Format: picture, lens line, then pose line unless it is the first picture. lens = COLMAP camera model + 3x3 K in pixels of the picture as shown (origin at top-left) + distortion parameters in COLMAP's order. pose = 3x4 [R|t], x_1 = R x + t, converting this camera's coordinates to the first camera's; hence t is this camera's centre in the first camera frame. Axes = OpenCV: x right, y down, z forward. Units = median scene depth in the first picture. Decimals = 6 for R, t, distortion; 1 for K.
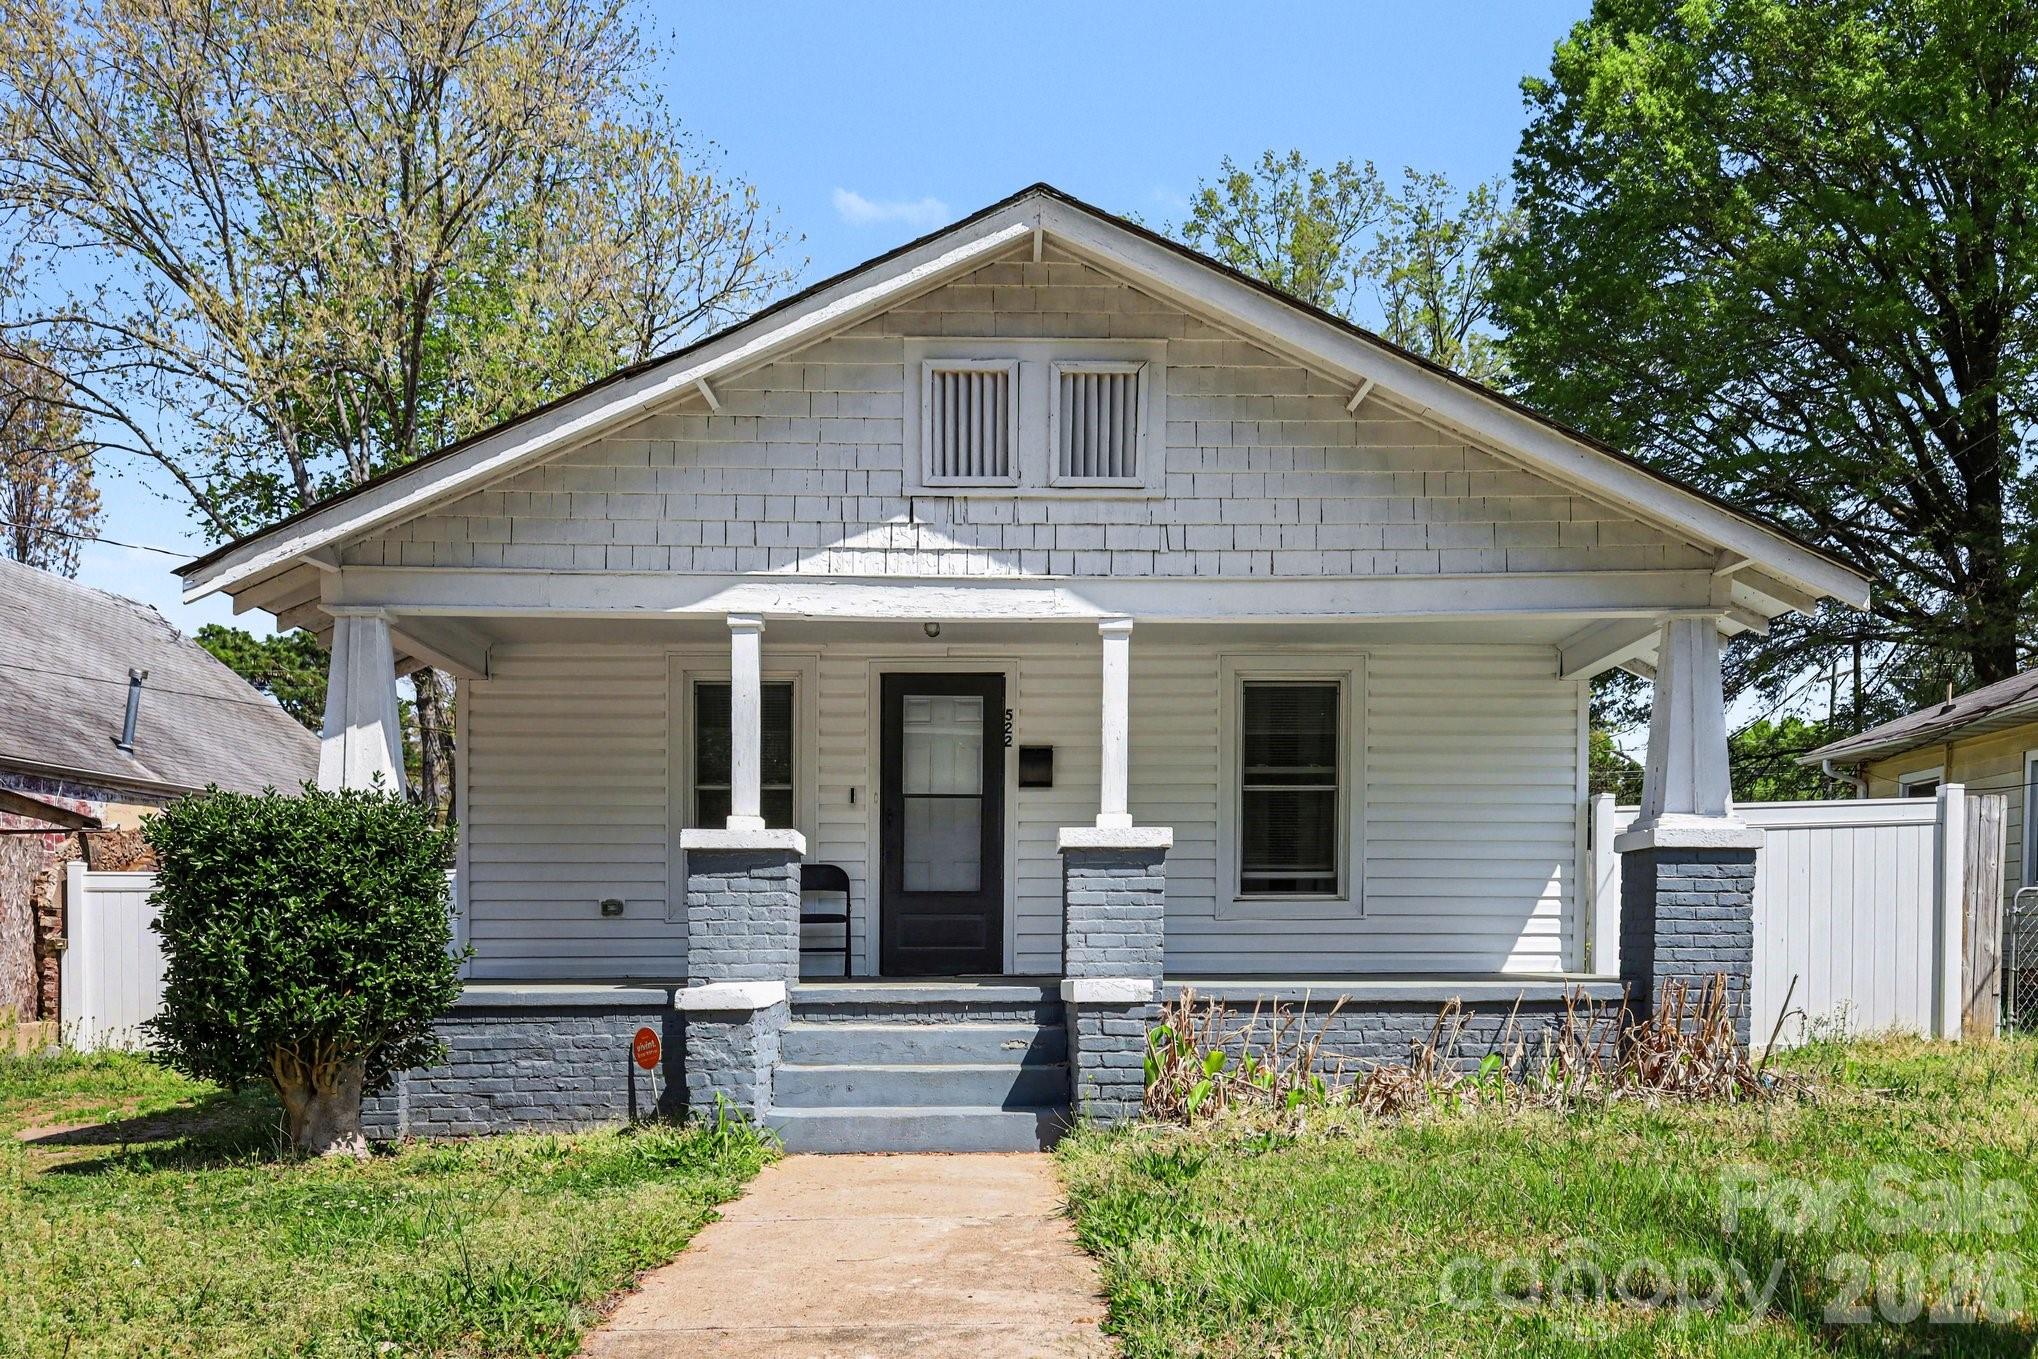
lens RADIAL K [[1769.6, 0, 1019.0], [0, 1769.6, 828.8], [0, 0, 1]] dist [0.012731, 0.005754]
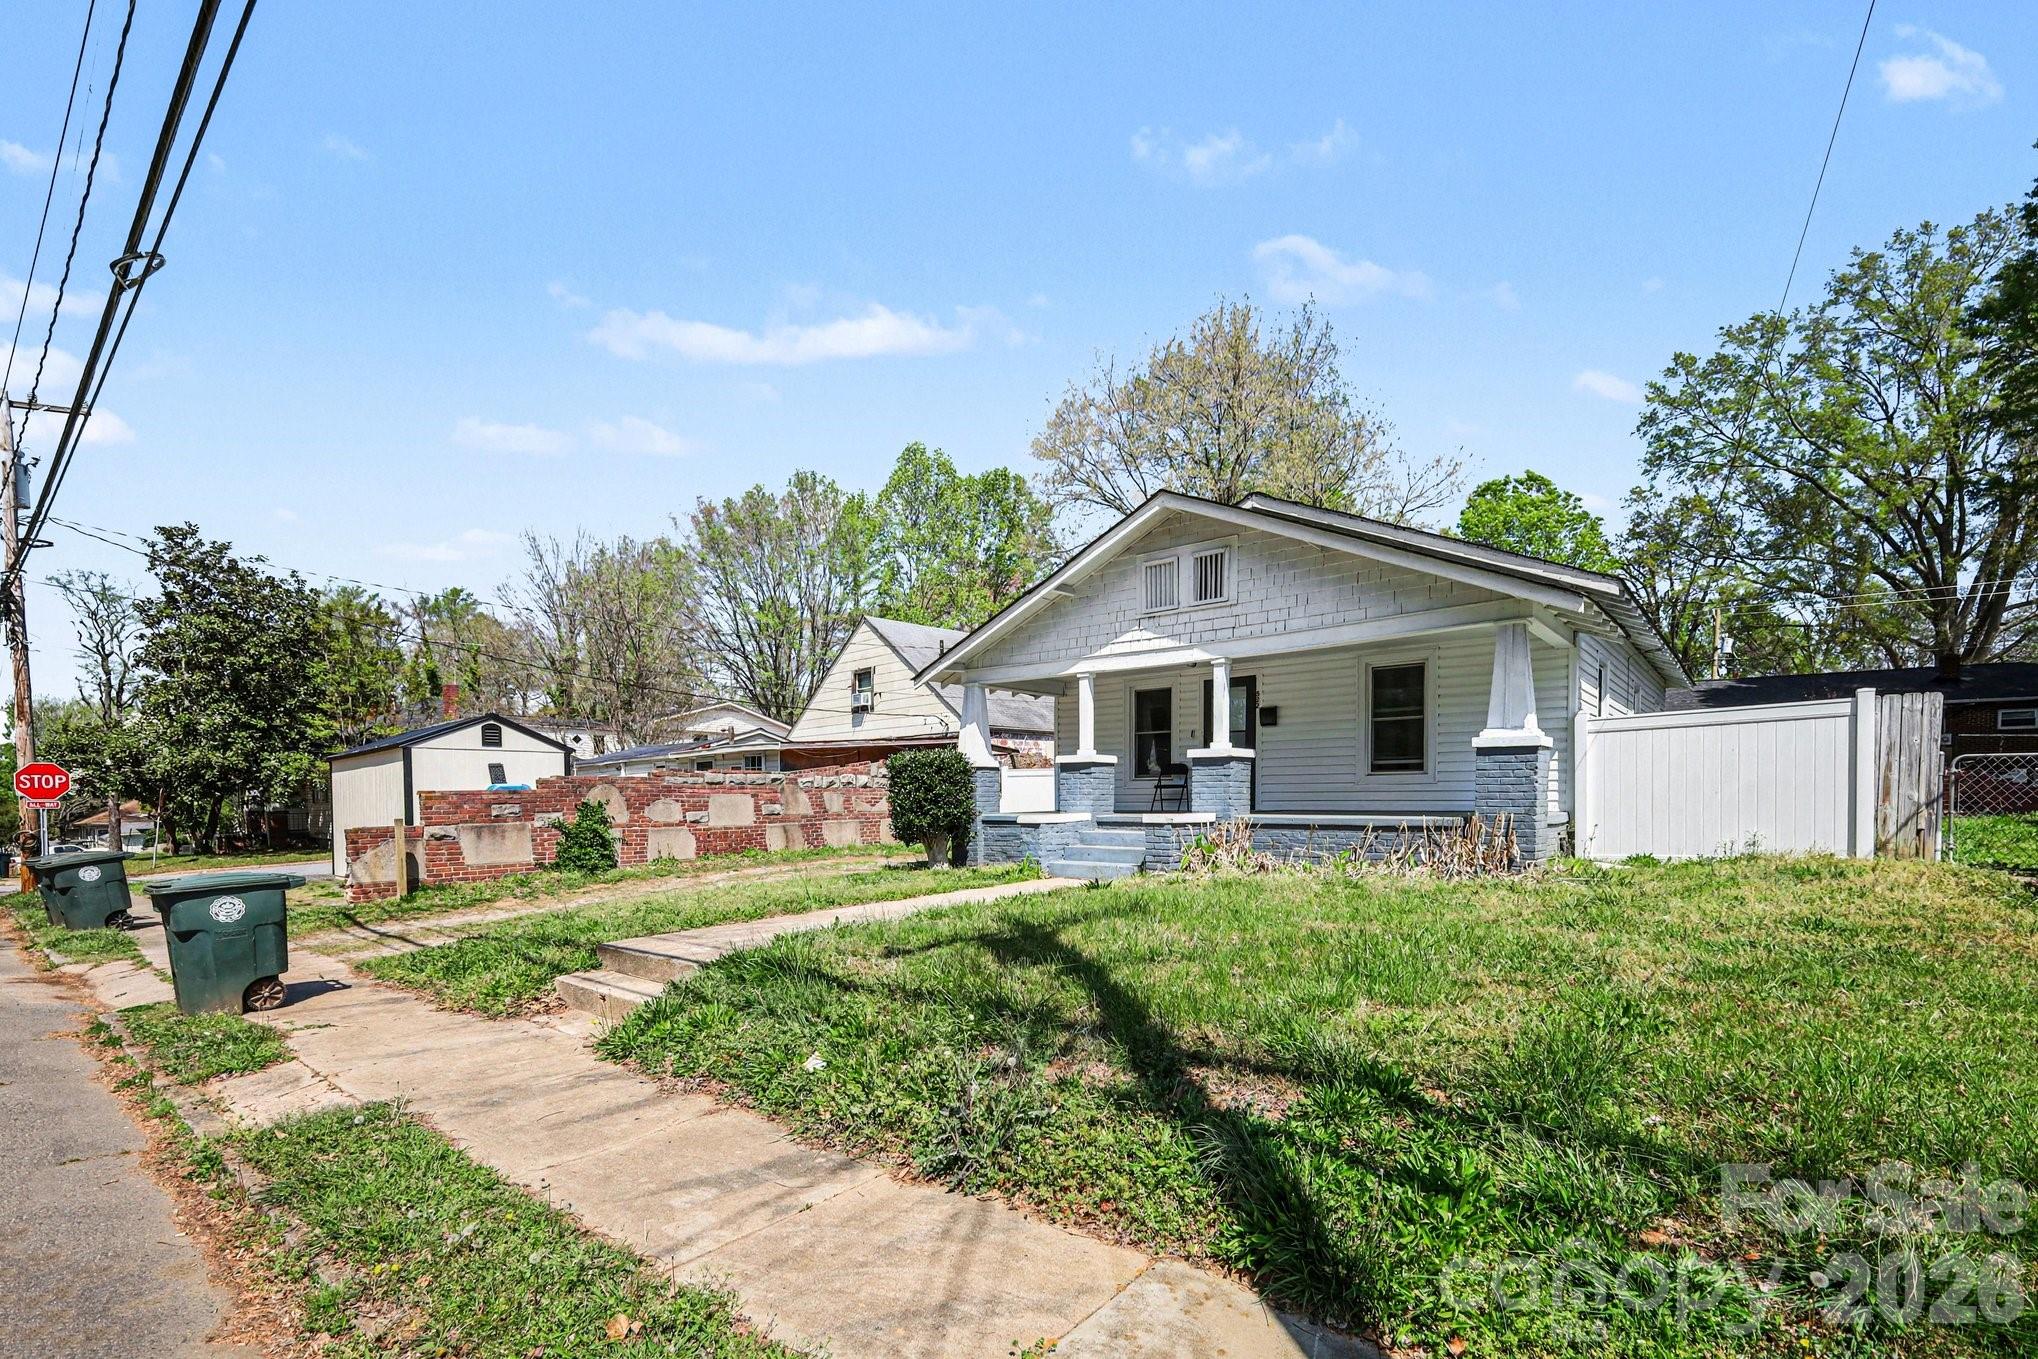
lens RADIAL K [[884.9, 0, 1014.5], [0, 884.9, 690.6], [0, 0, 1]] dist [0.000645, 0.000189]
pose [[0.755872, -0.080174, -0.649792, 0.603053], [0.049867, 0.996641, -0.064961, -0.013650], [0.652817, 0.016699, 0.757331, -0.060426]]
